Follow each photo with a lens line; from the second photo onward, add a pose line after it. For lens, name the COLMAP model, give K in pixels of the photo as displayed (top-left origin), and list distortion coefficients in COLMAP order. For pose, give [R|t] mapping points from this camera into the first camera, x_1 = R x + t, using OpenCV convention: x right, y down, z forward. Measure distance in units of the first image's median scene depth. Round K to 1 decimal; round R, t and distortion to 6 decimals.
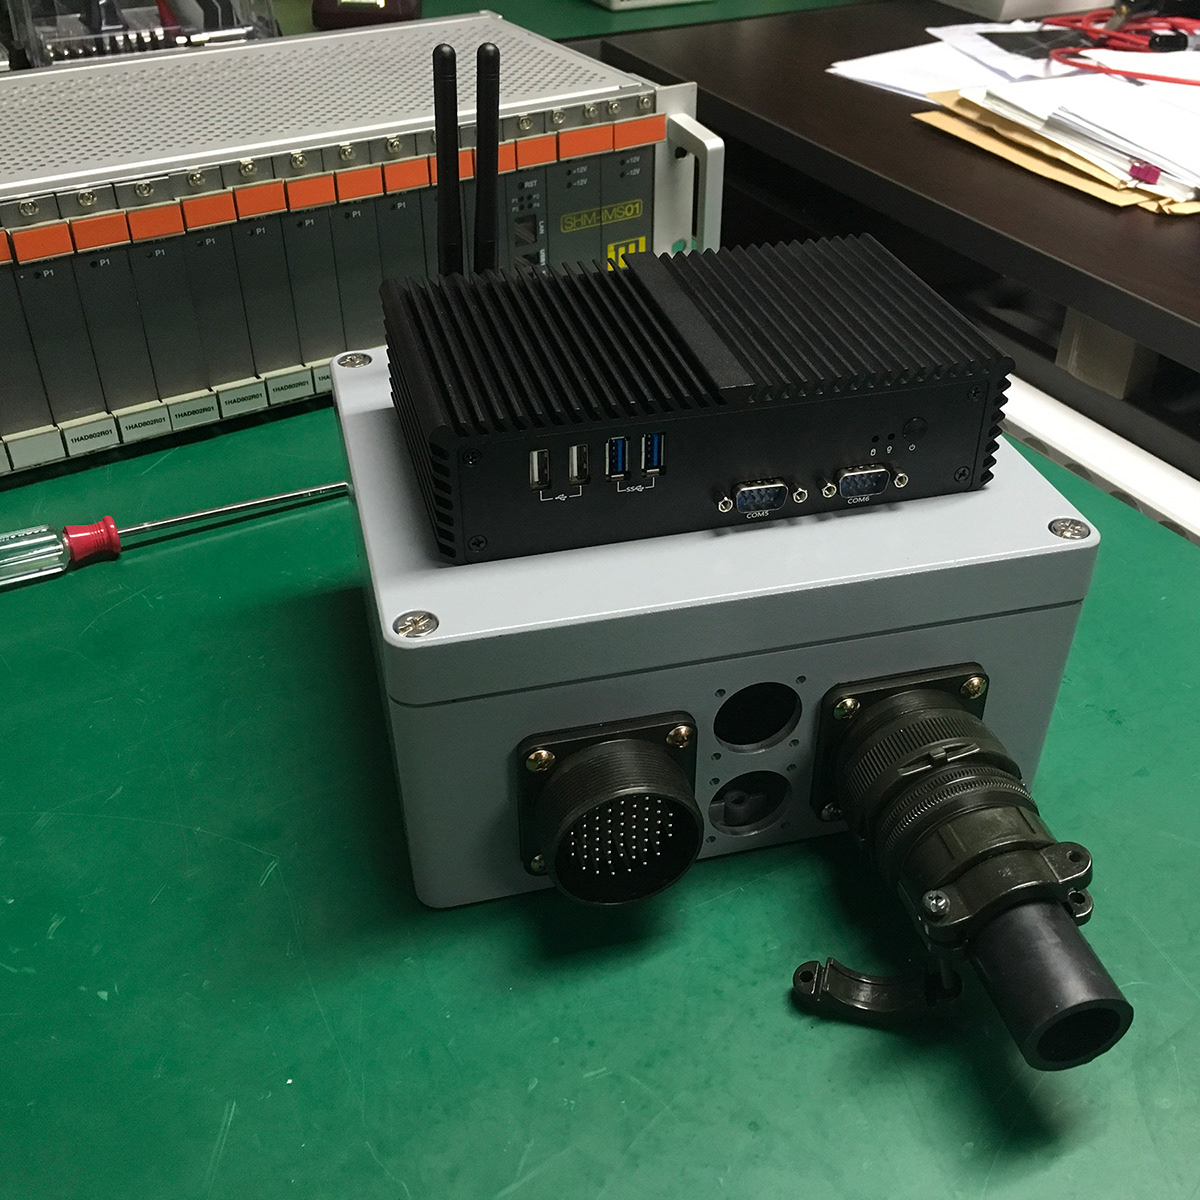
lens RADIAL K [[1356.6, 0, 646.8], [0, 1356.6, 603.3], [0, 0, 1]] dist [0.001519, -0.028887]
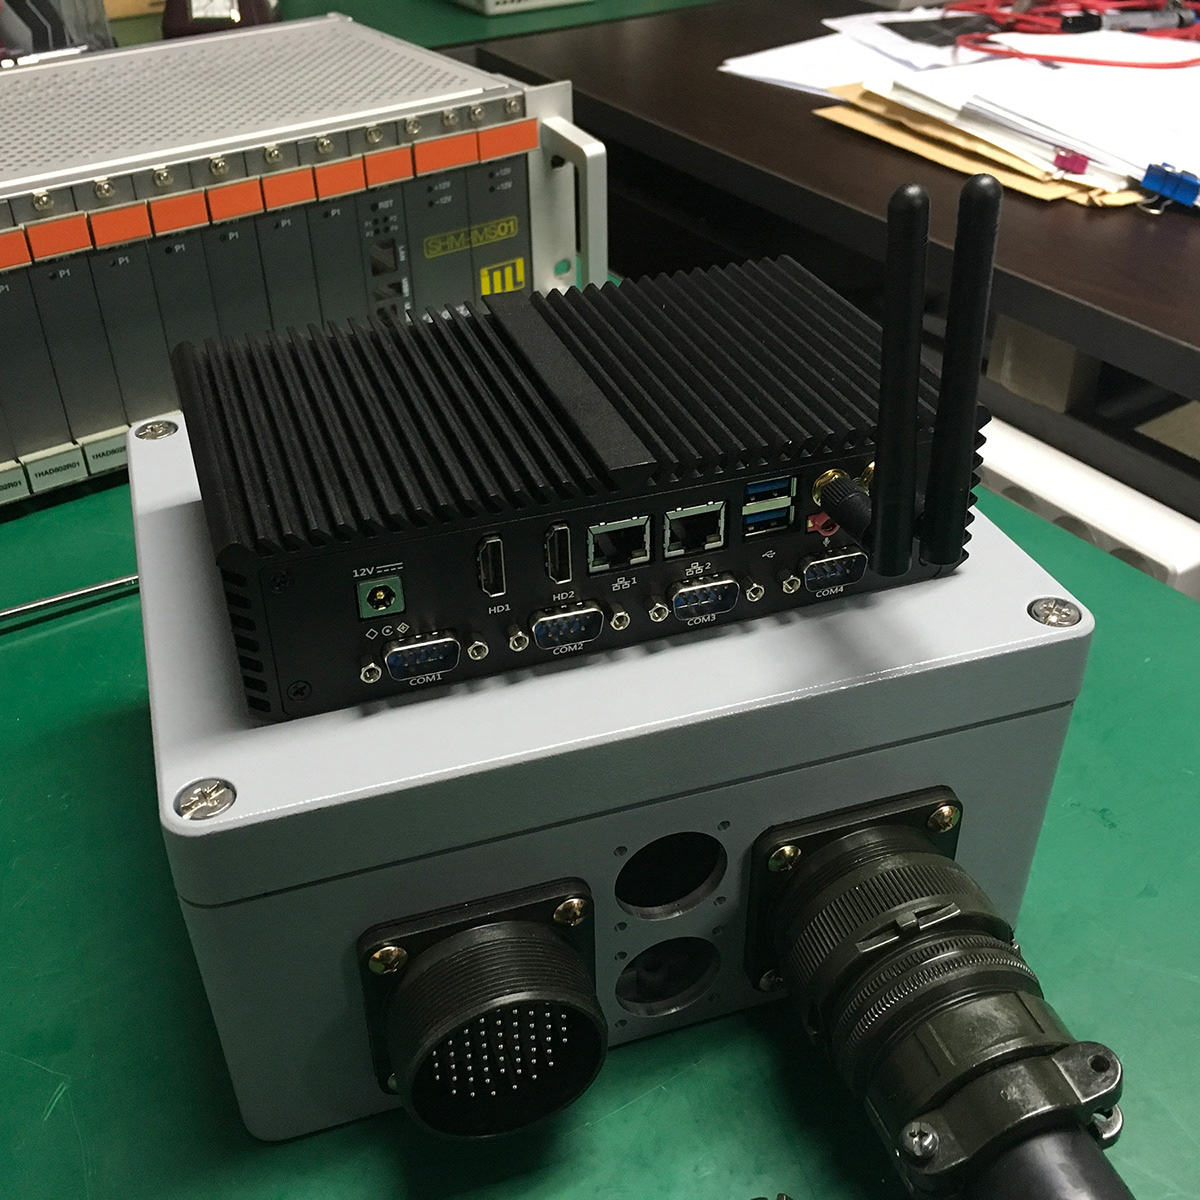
lens RADIAL K [[1375.7, 0, 599.5], [0, 1375.7, 598.1], [0, 0, 1]] dist [0.012489, -0.057531]
pose [[0.998396, -0.050826, 0.024944, 0.016350], [0.051226, 0.998564, -0.015670, -0.035959], [-0.024112, 0.016922, 0.999566, 0.117806]]
